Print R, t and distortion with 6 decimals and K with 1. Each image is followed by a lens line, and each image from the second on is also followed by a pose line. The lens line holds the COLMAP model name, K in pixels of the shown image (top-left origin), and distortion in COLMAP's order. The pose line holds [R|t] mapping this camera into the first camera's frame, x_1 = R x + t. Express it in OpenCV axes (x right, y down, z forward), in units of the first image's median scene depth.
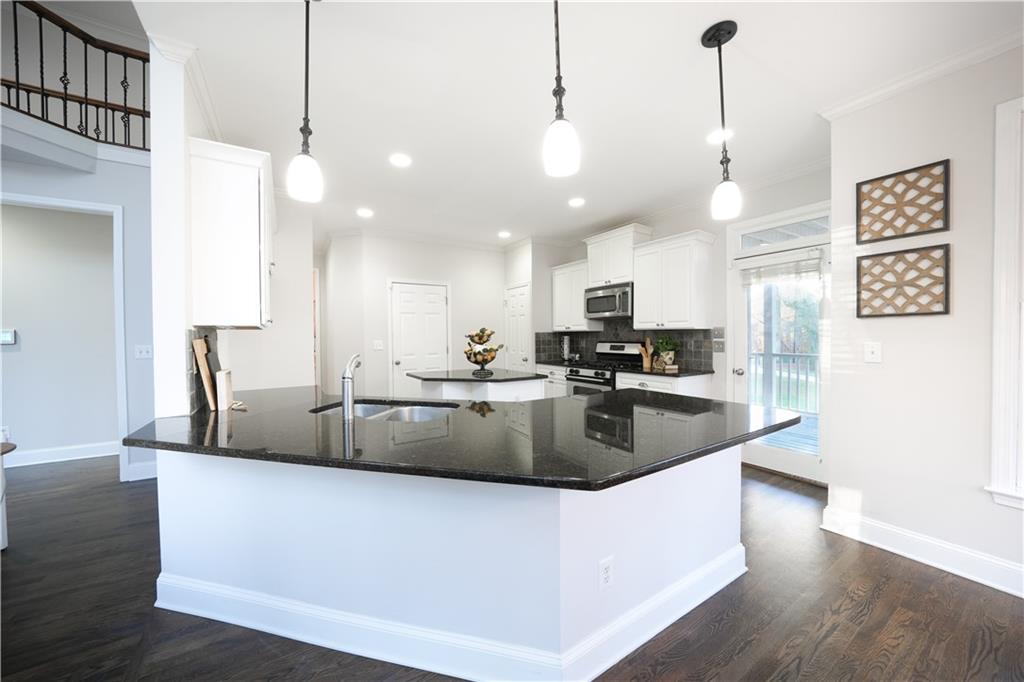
lens RADIAL K [[362.7, 0, 507.3], [0, 362.7, 342.3], [0, 0, 1]] dist [-0.021752, 0.002449]
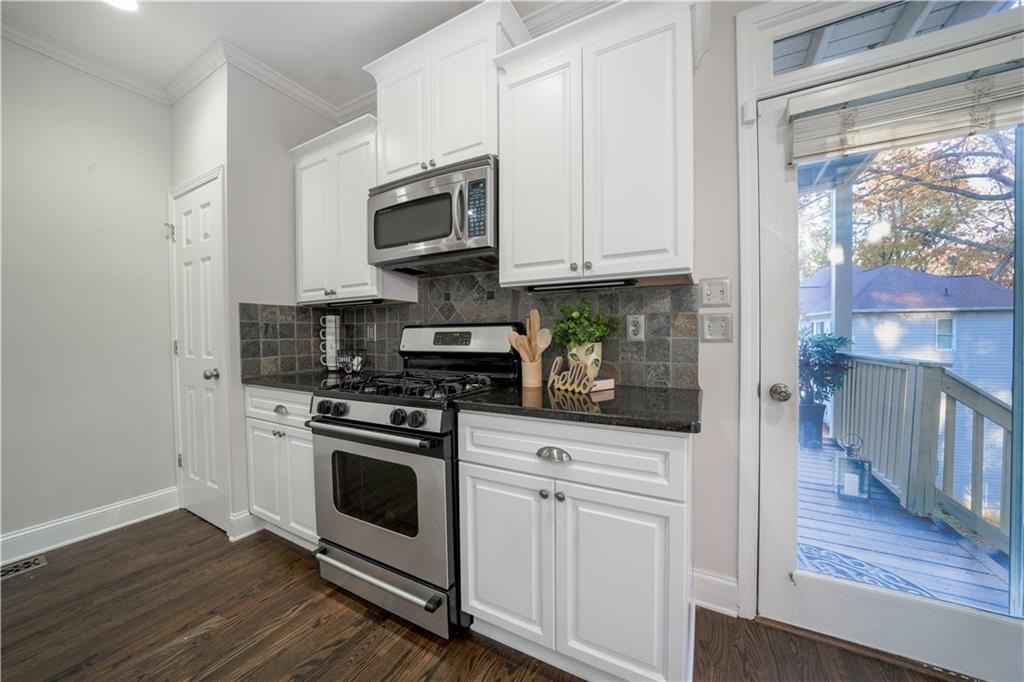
lens RADIAL K [[362.7, 0, 509.7], [0, 362.7, 343.7], [0, 0, 1]] dist [-0.021752, 0.002449]
pose [[0.873014, -0.010842, 0.487575, 0.165448], [0.010733, 0.999938, 0.003018, 0.020855], [-0.487578, 0.002599, 0.873076, 0.626523]]
